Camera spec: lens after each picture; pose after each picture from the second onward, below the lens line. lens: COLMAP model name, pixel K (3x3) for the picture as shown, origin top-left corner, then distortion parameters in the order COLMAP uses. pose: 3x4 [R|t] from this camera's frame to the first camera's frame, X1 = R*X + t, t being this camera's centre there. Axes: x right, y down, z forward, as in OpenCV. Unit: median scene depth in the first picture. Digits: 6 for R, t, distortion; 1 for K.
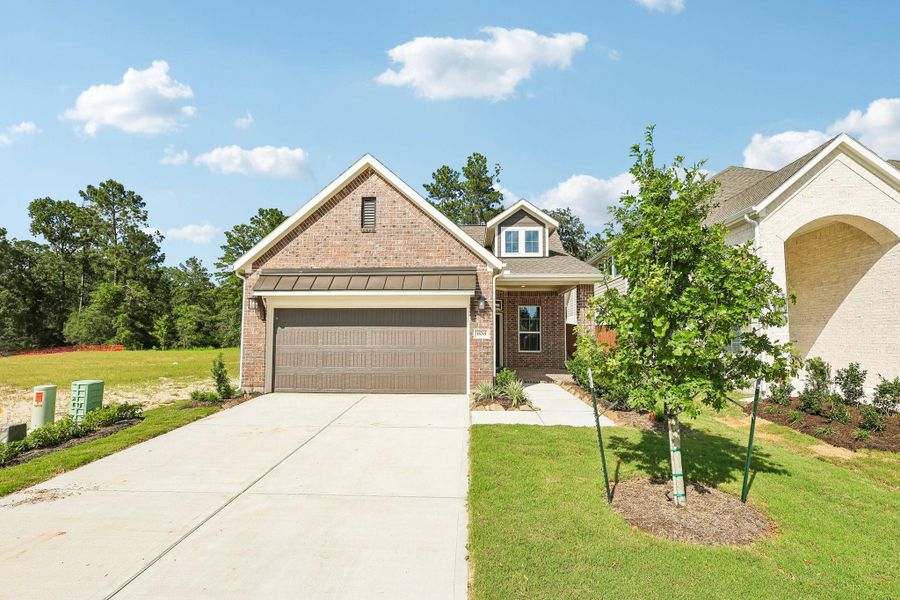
lens RADIAL K [[417.2, 0, 447.5], [0, 417.2, 301.2], [0, 0, 1]] dist [-0.000820, 0.000617]
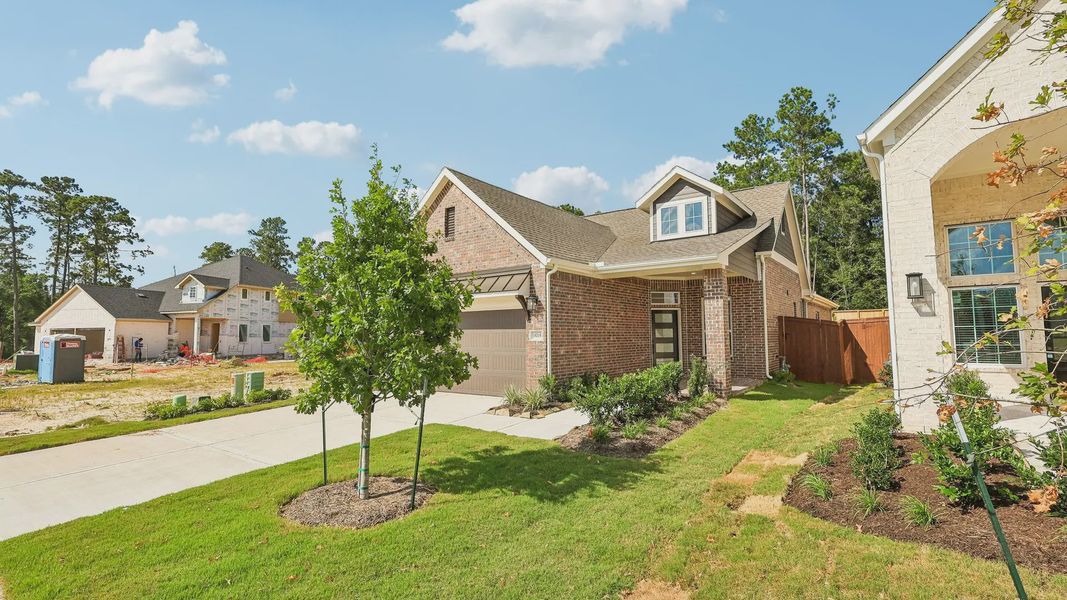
lens RADIAL K [[494.6, 0, 537.9], [0, 494.6, 282.9], [0, 0, 1]] dist [-0.001932, 0.000048]
pose [[0.832515, -0.069611, -0.549612, 0.686789], [0.056700, 0.997571, -0.040463, 0.005626], [0.551093, 0.002523, 0.834440, 0.075210]]
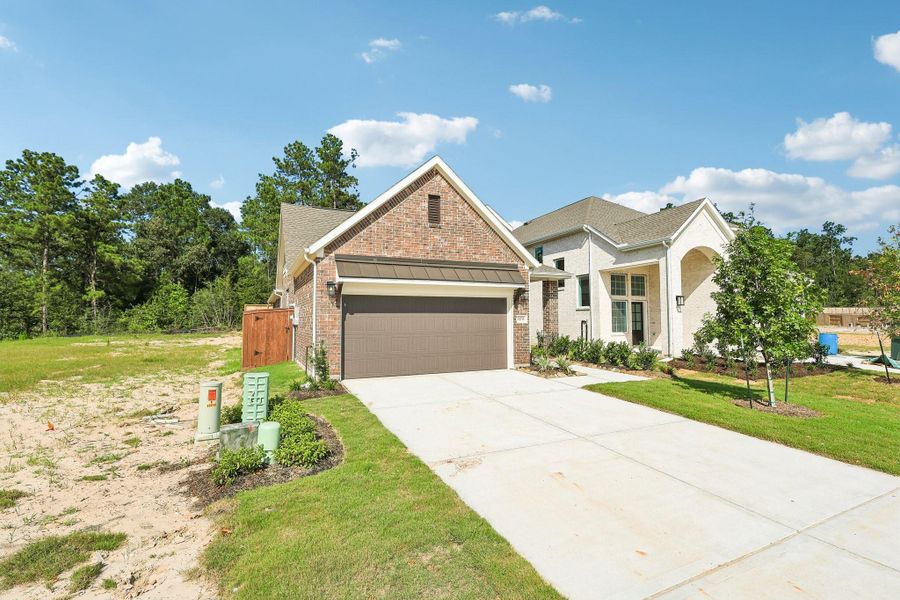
lens RADIAL K [[417.2, 0, 445.8], [0, 417.2, 296.1], [0, 0, 1]] dist [-0.000820, 0.000617]
pose [[0.883860, 0.020350, 0.467309, -0.678550], [-0.031451, 0.999378, 0.015965, -0.003051], [-0.466693, -0.028808, 0.883950, 0.010182]]
